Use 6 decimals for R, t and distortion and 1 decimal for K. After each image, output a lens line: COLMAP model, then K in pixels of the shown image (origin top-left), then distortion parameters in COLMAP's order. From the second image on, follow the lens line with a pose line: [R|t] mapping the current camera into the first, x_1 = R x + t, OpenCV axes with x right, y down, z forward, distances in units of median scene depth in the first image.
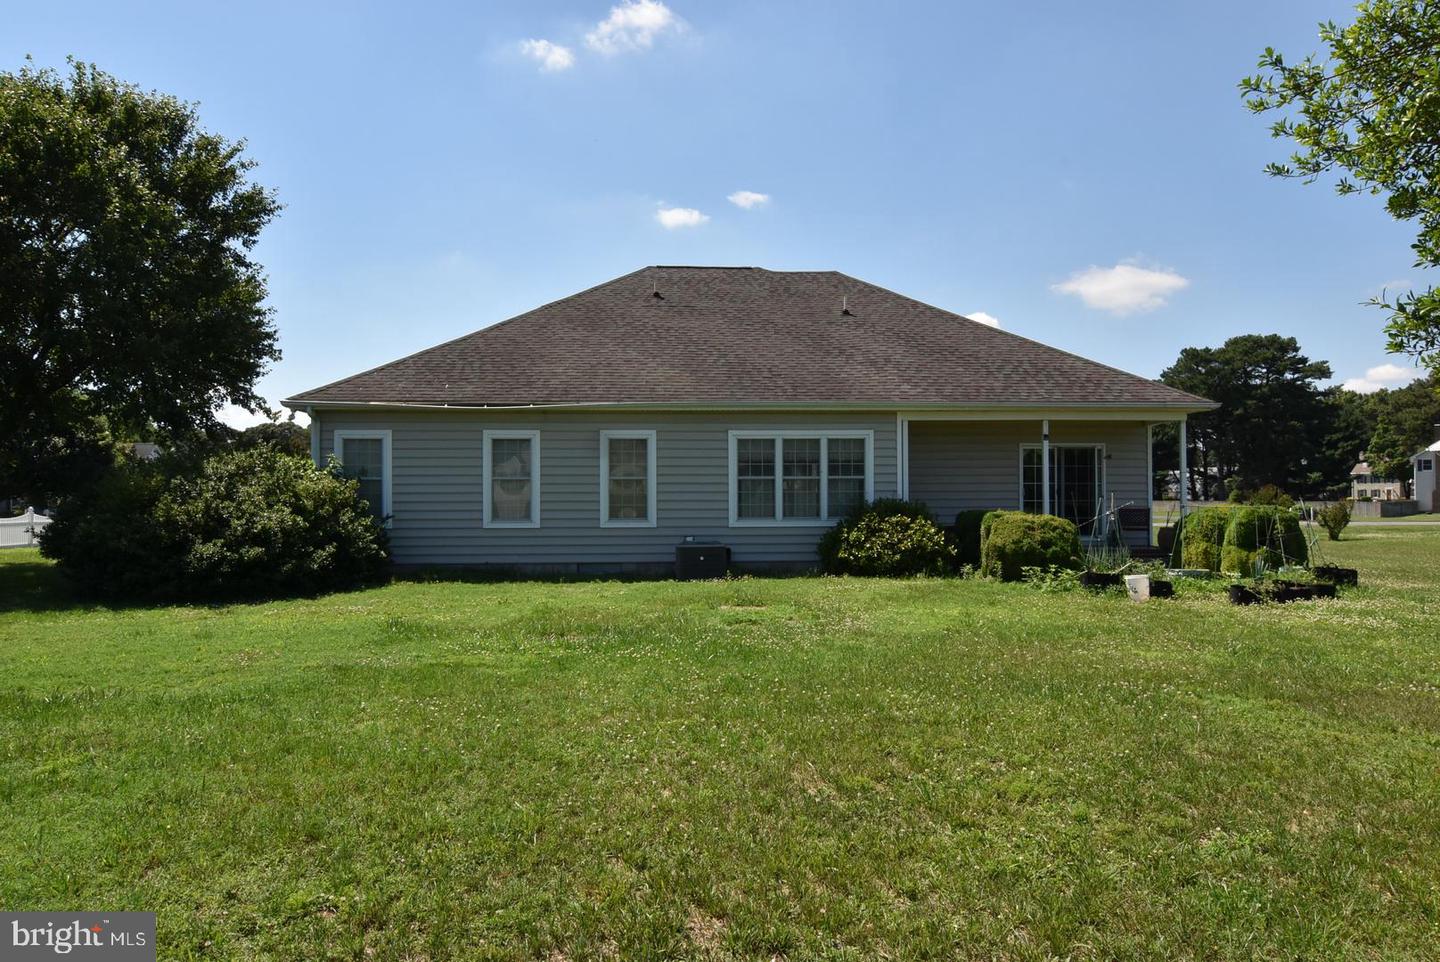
lens RADIAL K [[918.9, 0, 722.2], [0, 918.9, 480.0], [0, 0, 1]] dist [0.000833, -0.000006]
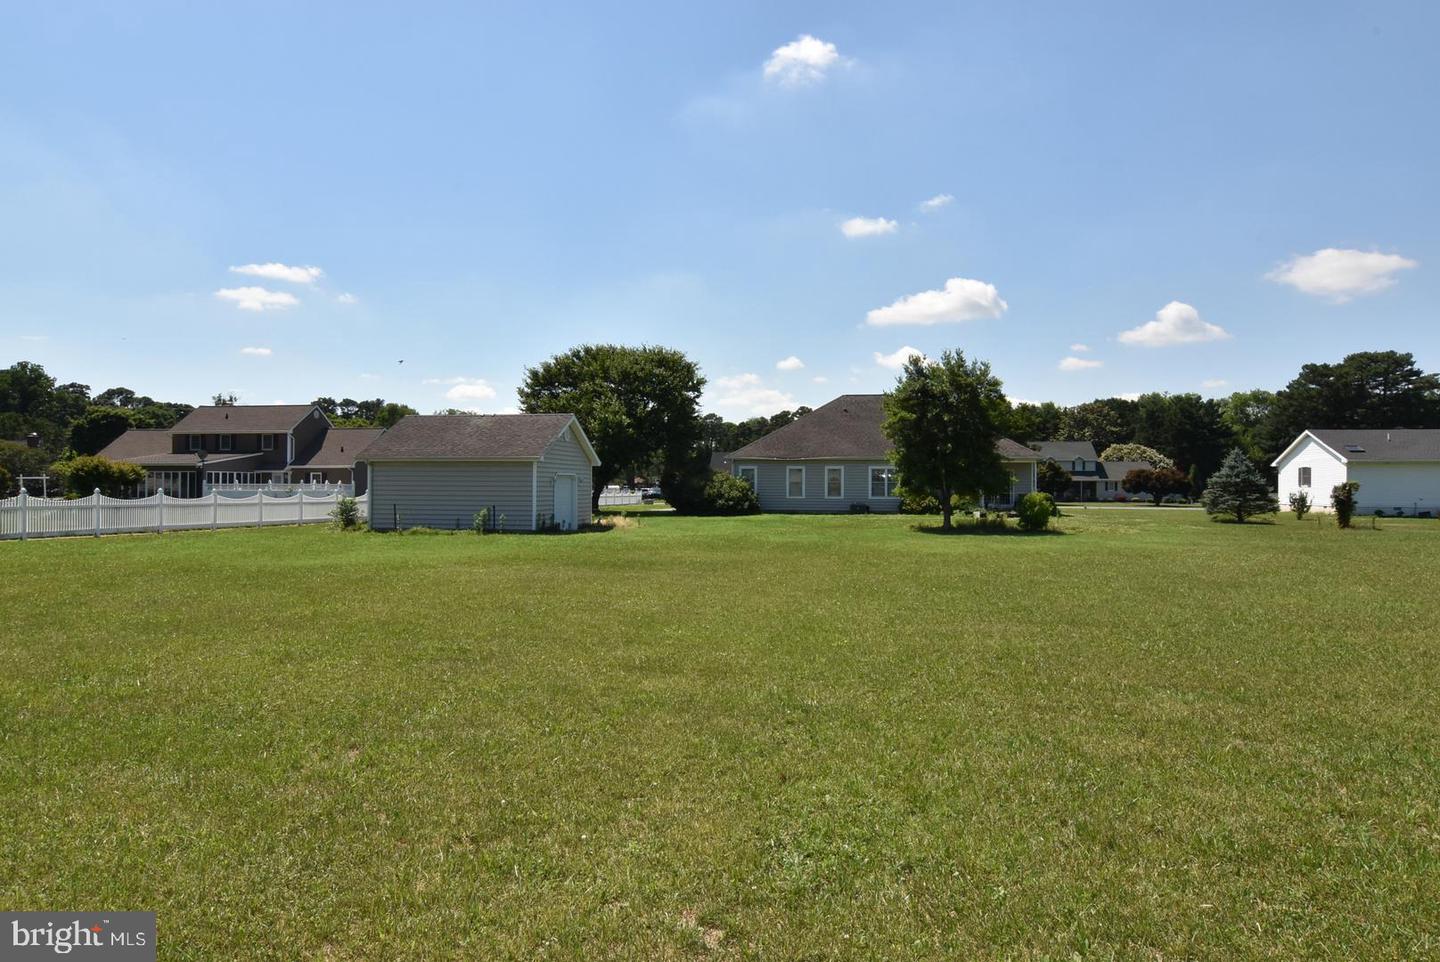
lens RADIAL K [[874.5, 0, 722.2], [0, 874.5, 477.0], [0, 0, 1]] dist [-0.003514, -0.000623]
pose [[0.973901, 0.004928, -0.226921, 0.177633], [-0.002911, 0.999953, 0.009222, -0.041657], [0.226956, -0.008321, 0.973870, -1.752930]]
